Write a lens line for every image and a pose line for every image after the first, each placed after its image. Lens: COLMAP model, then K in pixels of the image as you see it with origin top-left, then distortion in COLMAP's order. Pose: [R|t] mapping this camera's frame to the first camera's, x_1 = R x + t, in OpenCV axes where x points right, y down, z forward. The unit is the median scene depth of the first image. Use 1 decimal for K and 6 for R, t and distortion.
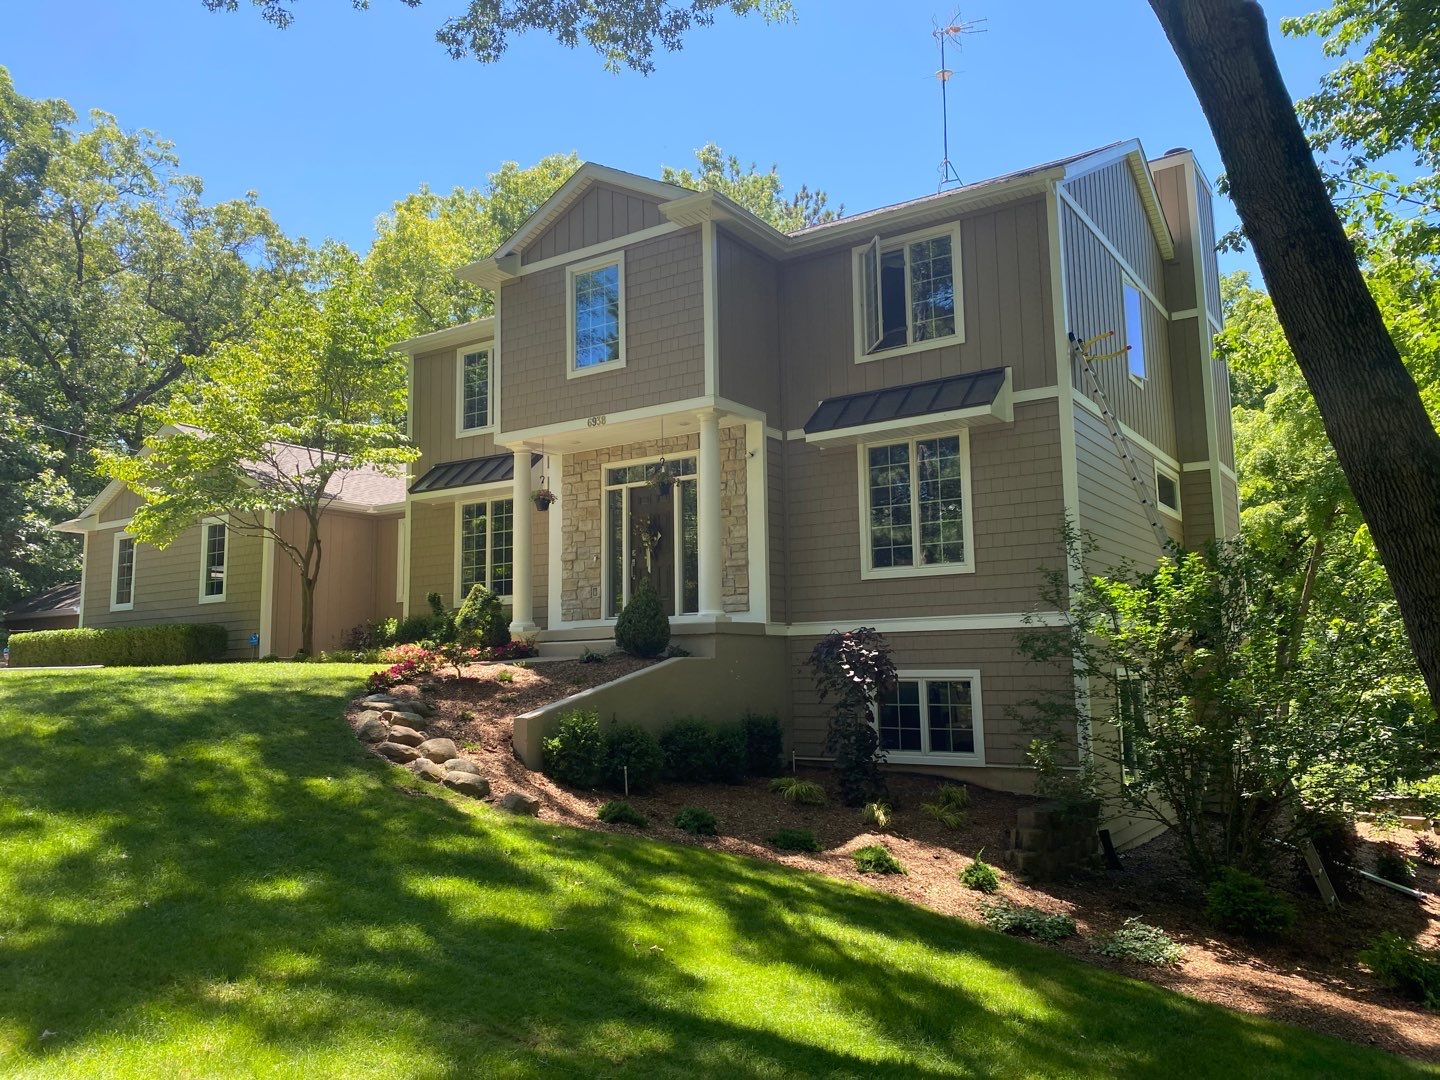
lens RADIAL K [[1094.6, 0, 710.1], [0, 1094.6, 535.3], [0, 0, 1]] dist [0.056583, -0.098644]
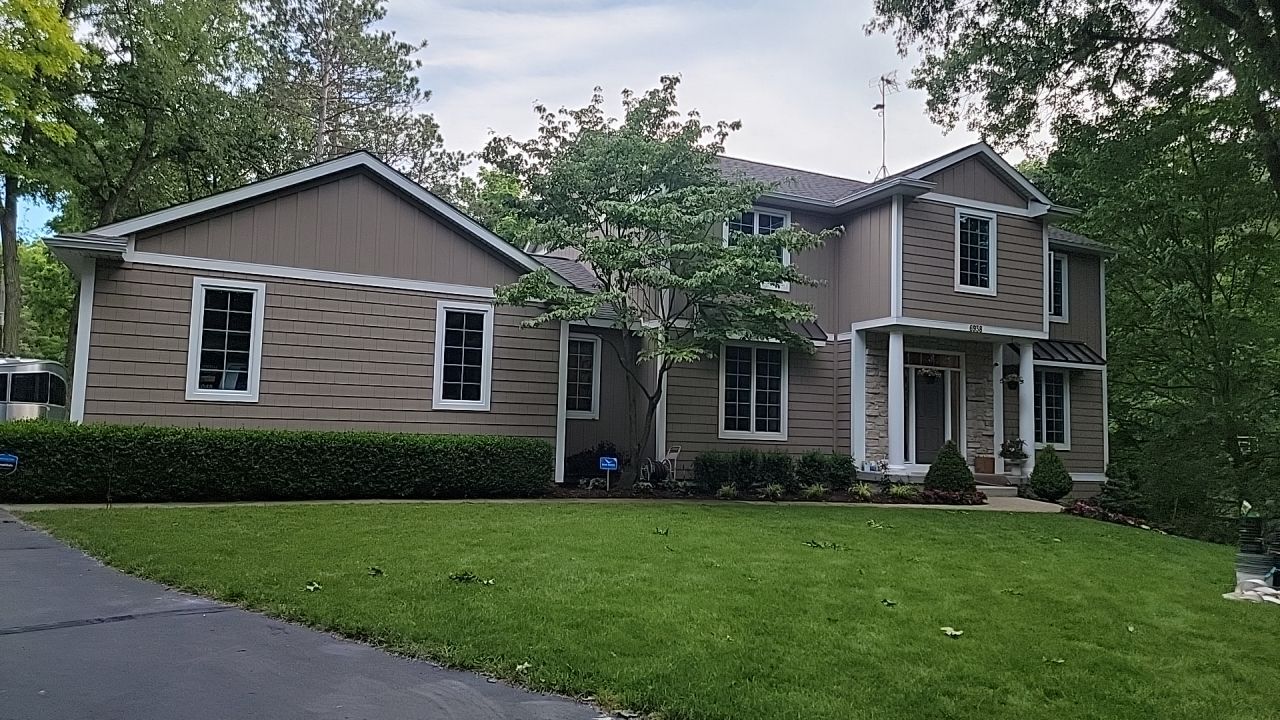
lens RADIAL K [[896.5, 0, 646.8], [0, 896.5, 372.4], [0, 0, 1]] dist [0.053021, -0.001038]
pose [[0.497652, 0.100531, 0.861531, -1.308716], [-0.140698, 0.989462, -0.034187, 0.051788], [-0.855889, -0.104202, 0.506553, 0.769644]]
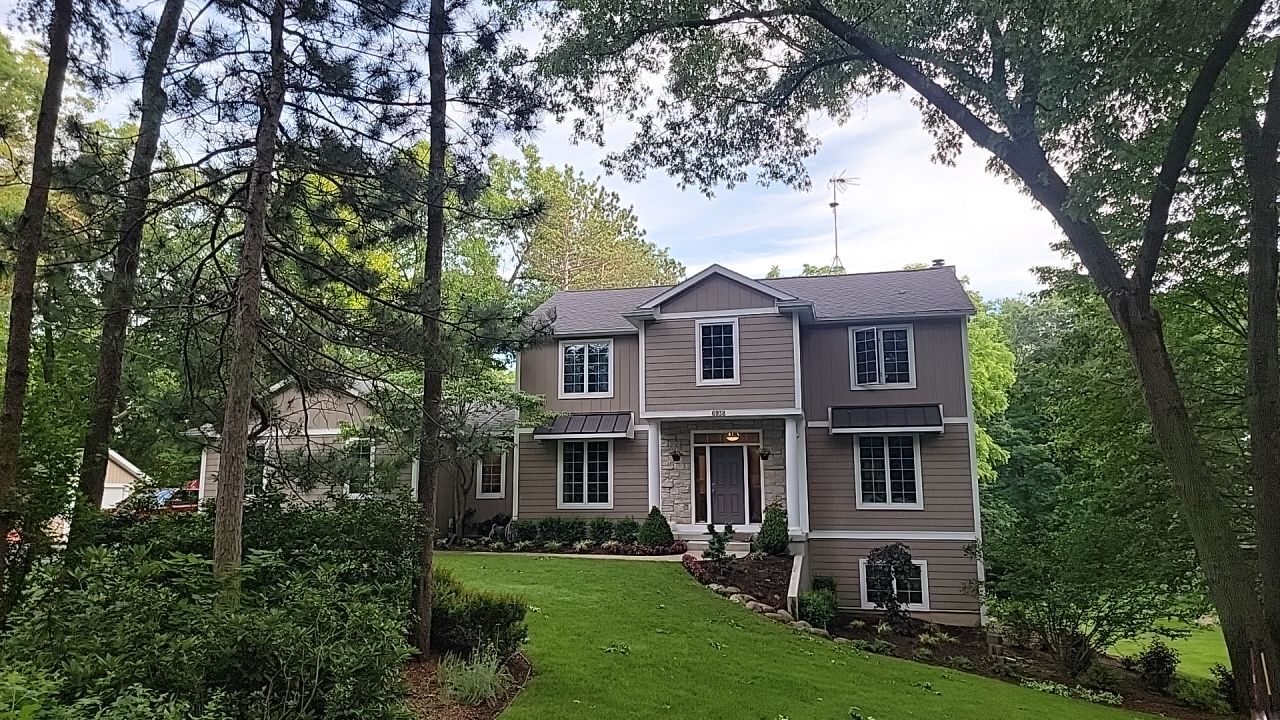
lens RADIAL K [[896.5, 0, 646.8], [0, 896.5, 372.4], [0, 0, 1]] dist [0.053021, -0.001038]
pose [[0.935313, 0.066869, 0.347445, -0.710863], [-0.057534, 0.997653, -0.037128, -0.108655], [-0.349113, 0.014736, 0.936965, -0.296951]]
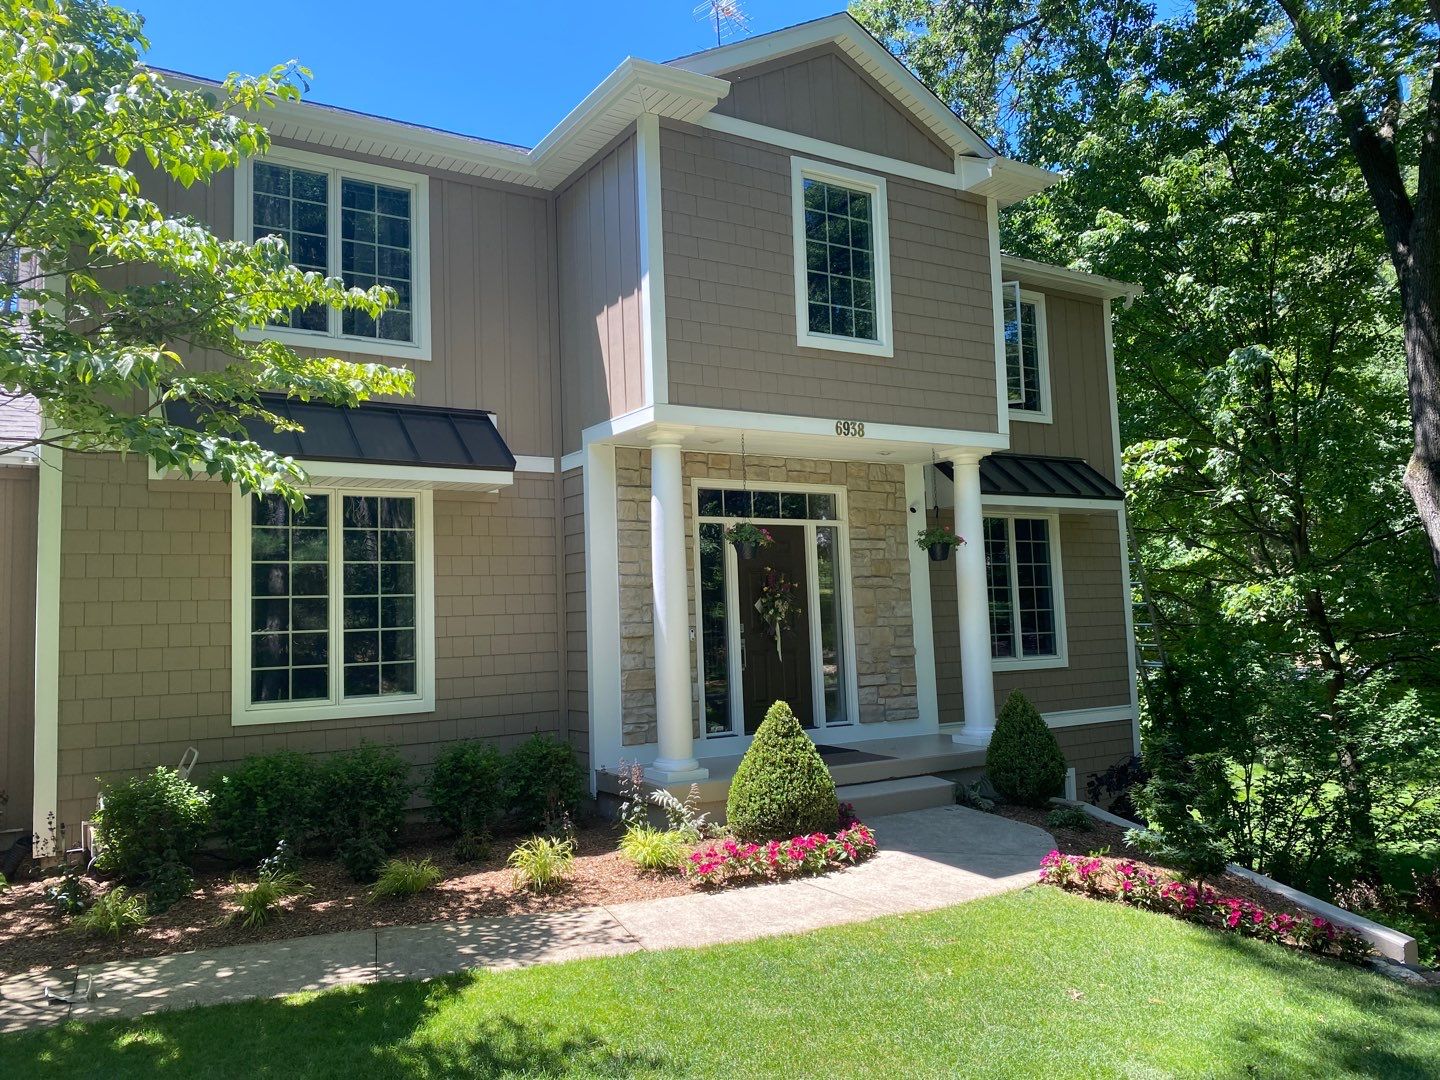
lens RADIAL K [[1118.5, 0, 712.0], [0, 1118.5, 530.9], [0, 0, 1]] dist [0.052658, -0.005315]
pose [[0.393196, 0.083209, 0.915682, -0.720016], [-0.086419, 0.994832, -0.053293, -0.004461], [-0.915385, -0.058178, 0.398355, 0.814057]]
